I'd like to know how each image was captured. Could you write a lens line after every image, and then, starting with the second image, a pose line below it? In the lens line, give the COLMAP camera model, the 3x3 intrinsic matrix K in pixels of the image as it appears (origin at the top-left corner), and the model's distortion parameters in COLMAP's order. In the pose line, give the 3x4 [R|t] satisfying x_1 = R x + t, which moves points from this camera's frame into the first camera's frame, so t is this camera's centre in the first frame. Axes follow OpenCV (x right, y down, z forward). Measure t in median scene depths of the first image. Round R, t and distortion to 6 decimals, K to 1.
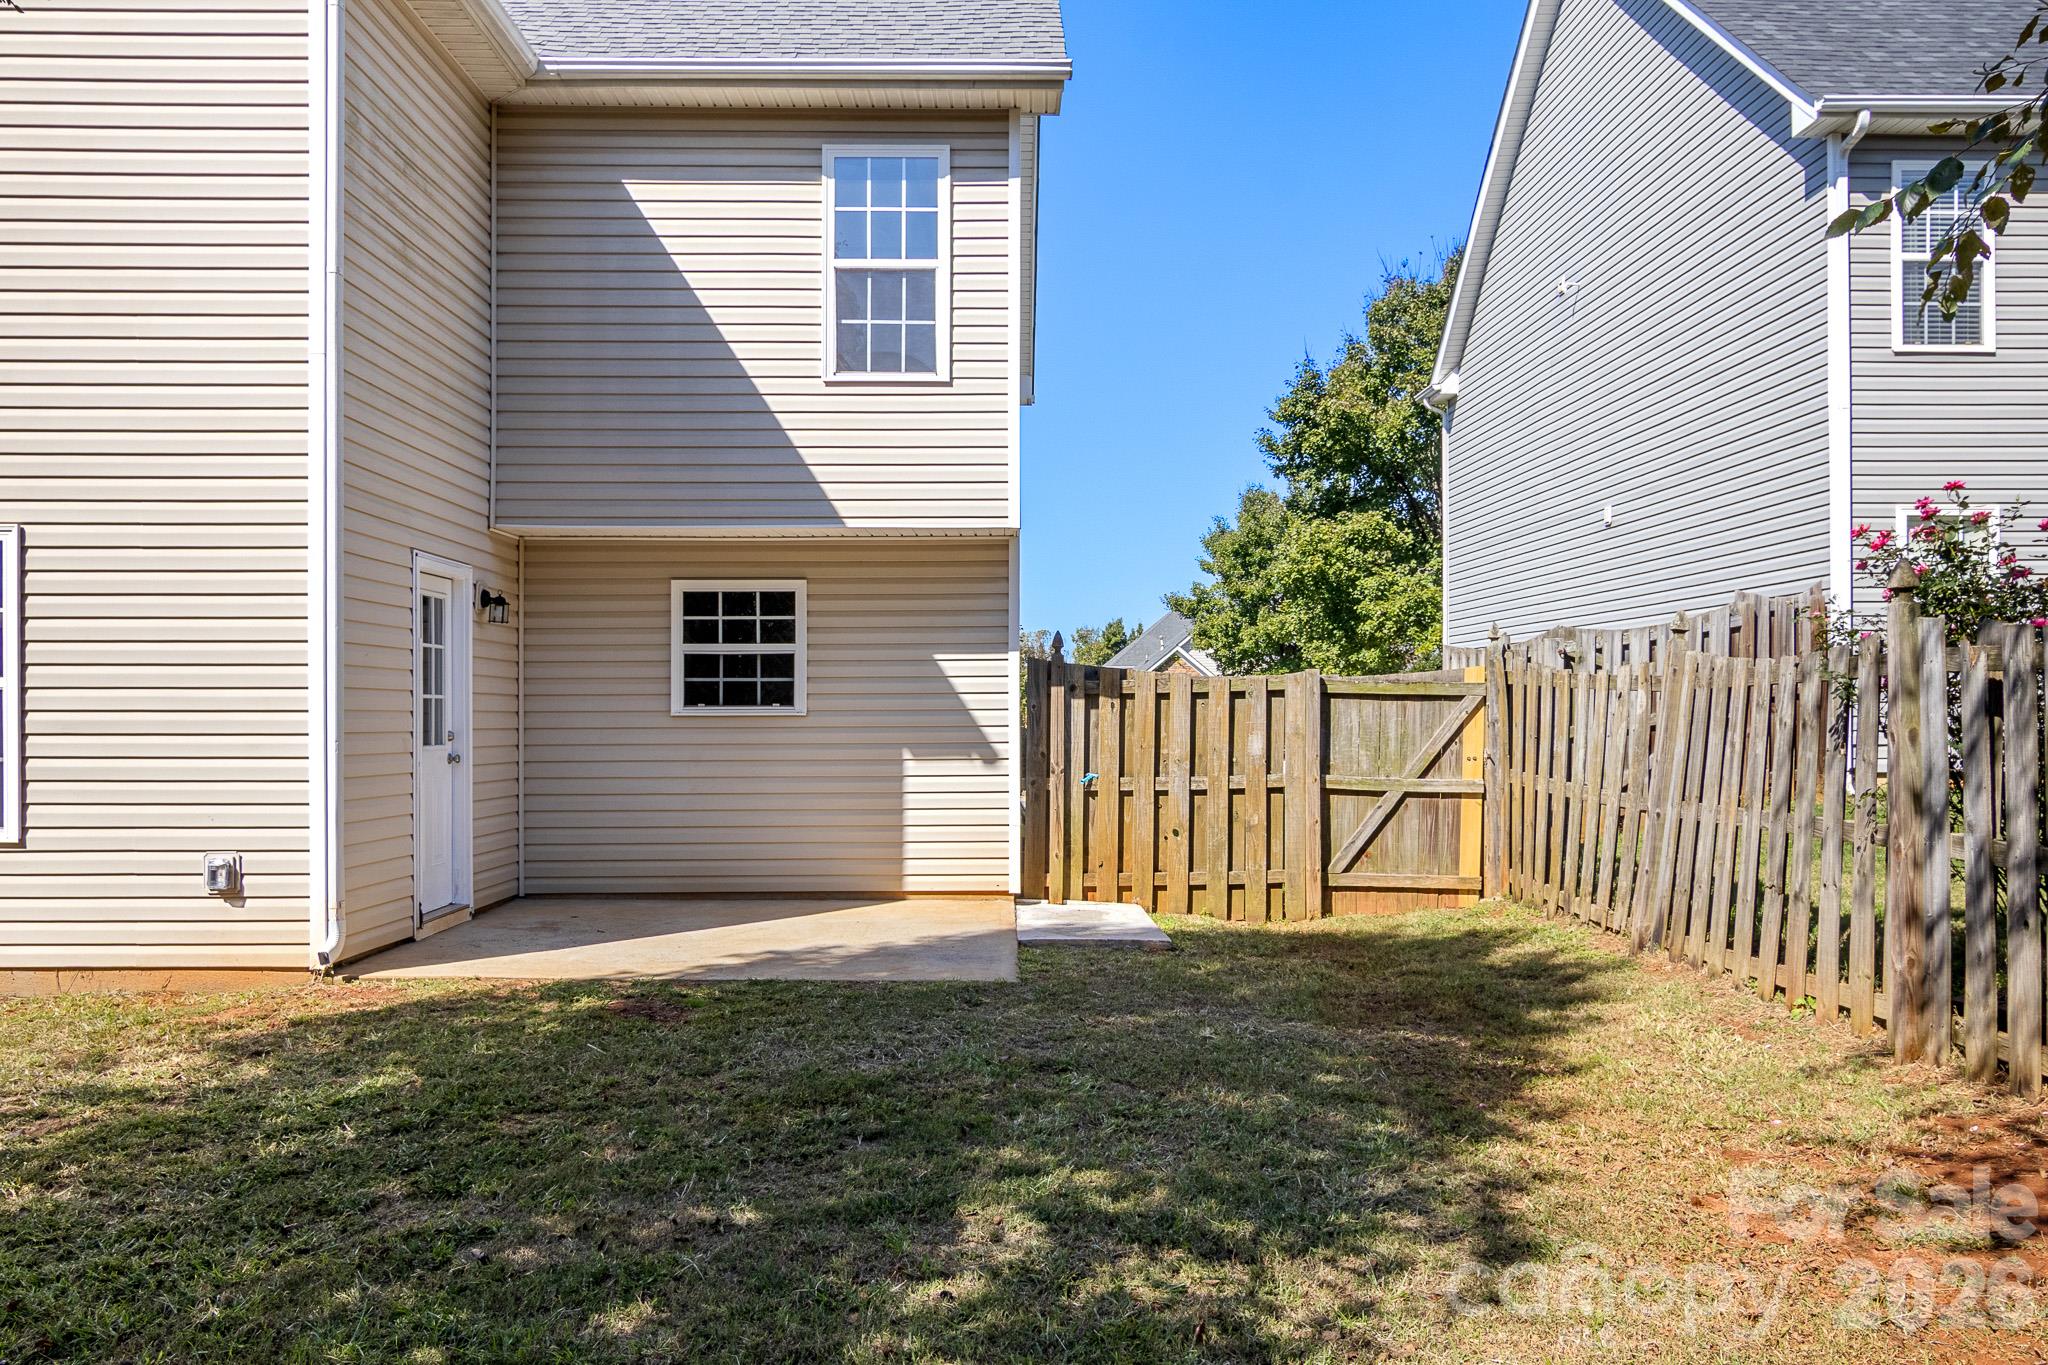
lens RADIAL K [[1510.1, 0, 1019.9], [0, 1510.1, 685.4], [0, 0, 1]] dist [0.007909, 0.000884]
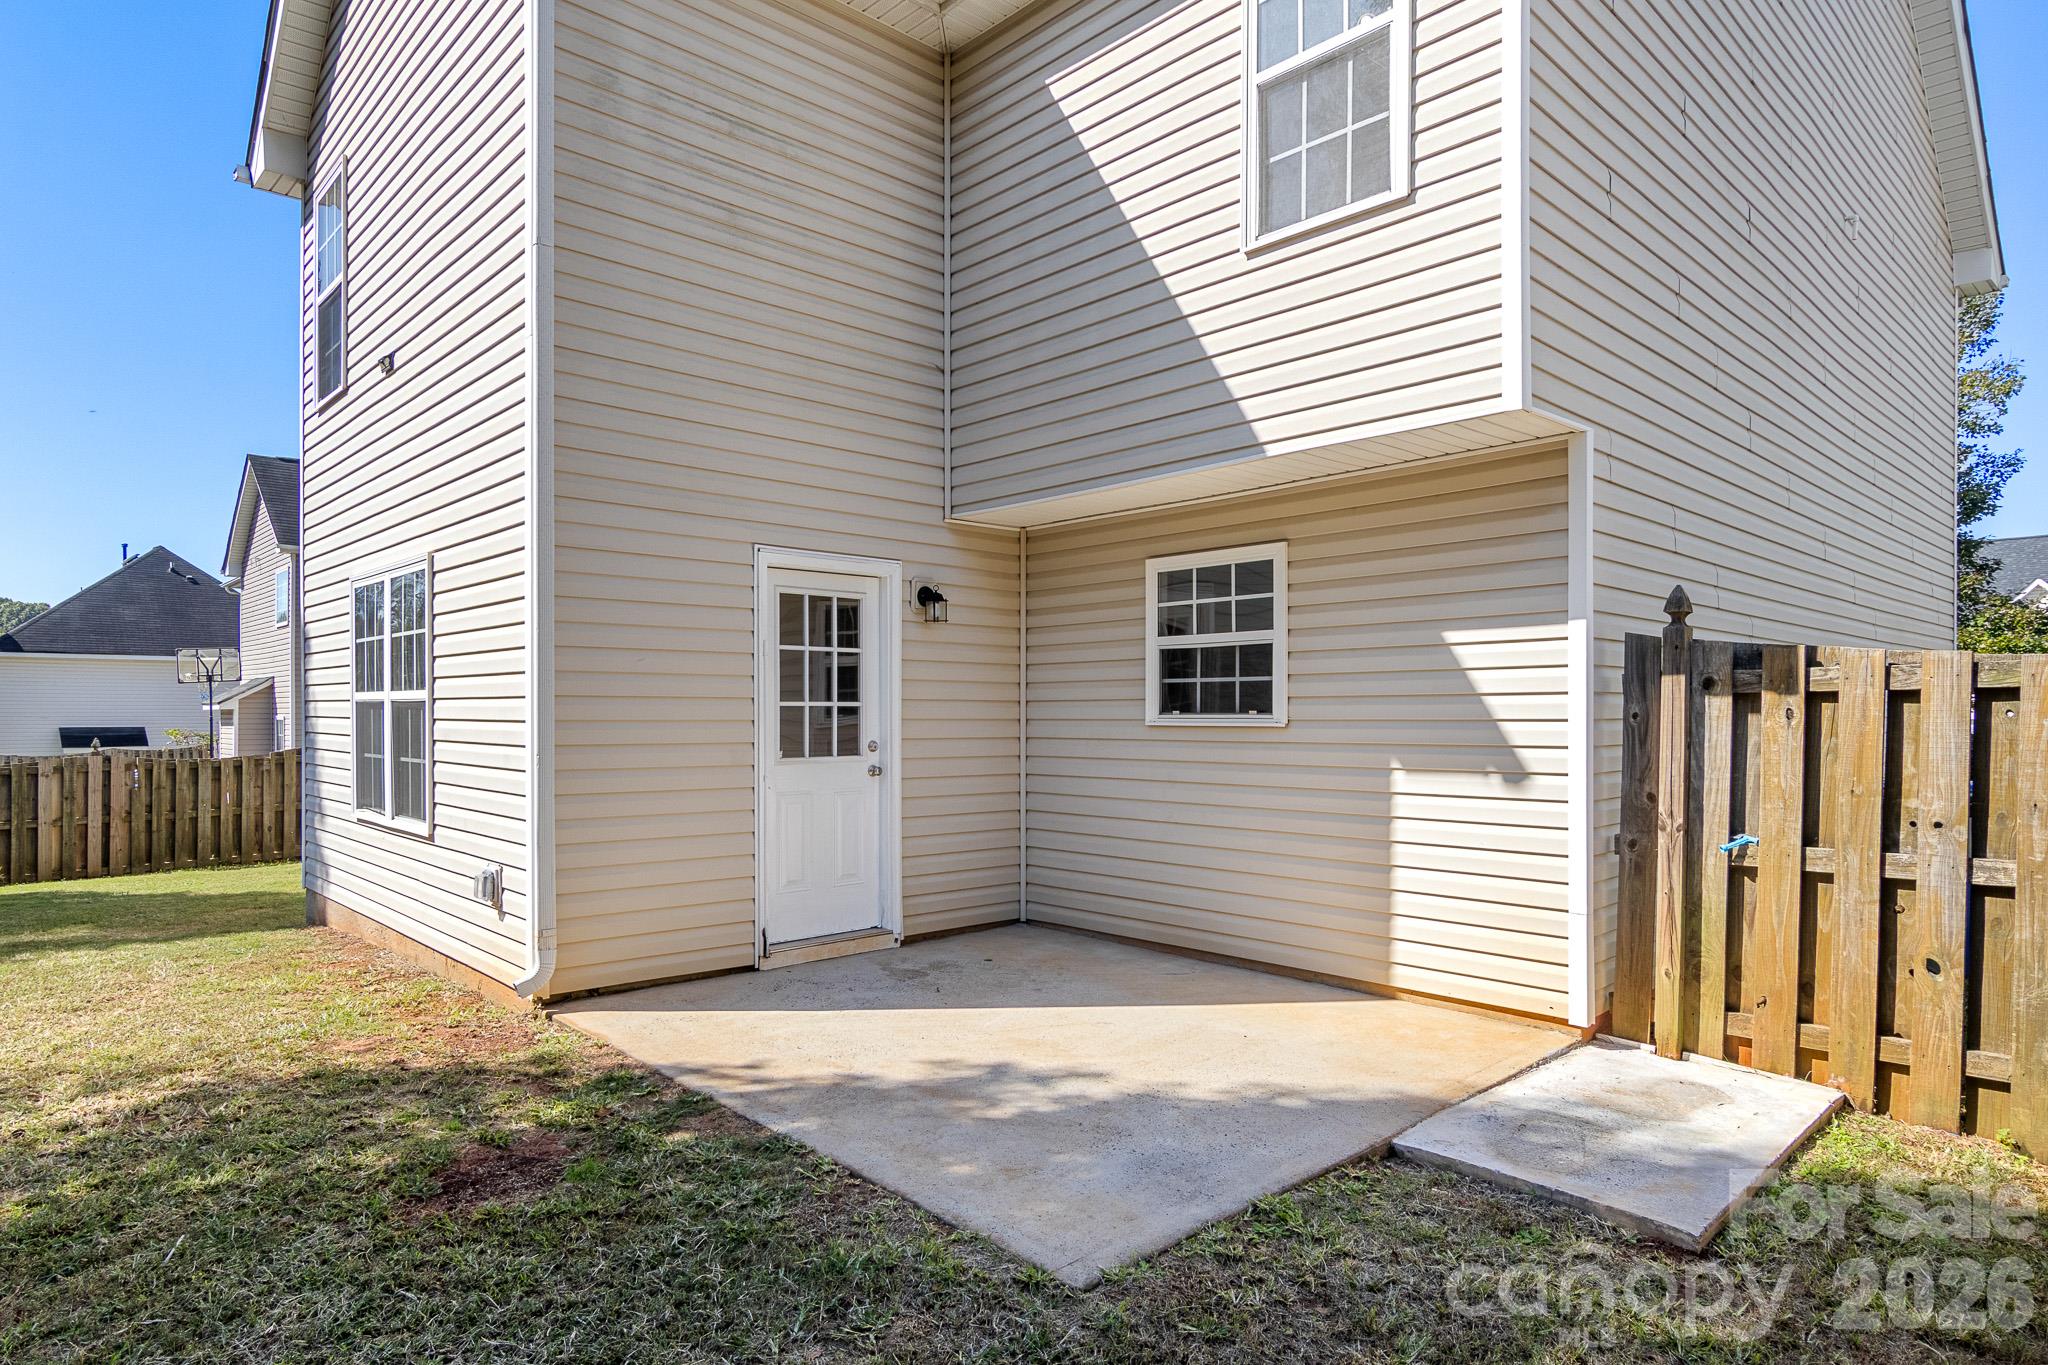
lens RADIAL K [[1168.8, 0, 1031.3], [0, 1168.8, 700.3], [0, 0, 1]] dist [0.013658, -0.003792]
pose [[0.676861, -0.005737, -0.736088, 0.193437], [0.011941, 0.999924, 0.003186, 0.003805], [0.736014, -0.010947, 0.676878, 0.522975]]
